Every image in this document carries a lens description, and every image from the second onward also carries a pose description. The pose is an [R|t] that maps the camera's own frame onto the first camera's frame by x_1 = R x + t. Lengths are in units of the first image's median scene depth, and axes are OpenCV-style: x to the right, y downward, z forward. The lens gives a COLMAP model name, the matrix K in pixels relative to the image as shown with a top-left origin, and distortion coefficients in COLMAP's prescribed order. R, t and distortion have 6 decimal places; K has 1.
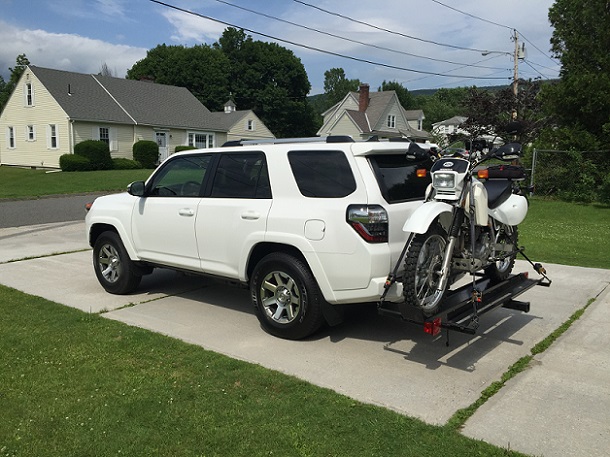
lens RADIAL K [[520.6, 0, 305.0], [0, 520.6, 228.5], [0, 0, 1]] dist [0.055612, -0.004006]
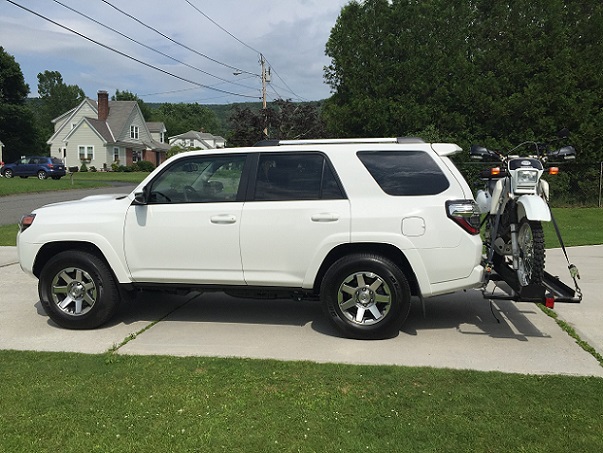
lens RADIAL K [[518.0, 0, 301.5], [0, 518.0, 226.5], [0, 0, 1]] dist [0.089981, -0.124389]
pose [[0.869279, -0.050090, 0.491778, -0.502766], [0.064401, 0.997850, -0.012200, 0.000295], [-0.490110, 0.042277, 0.870635, 0.156136]]
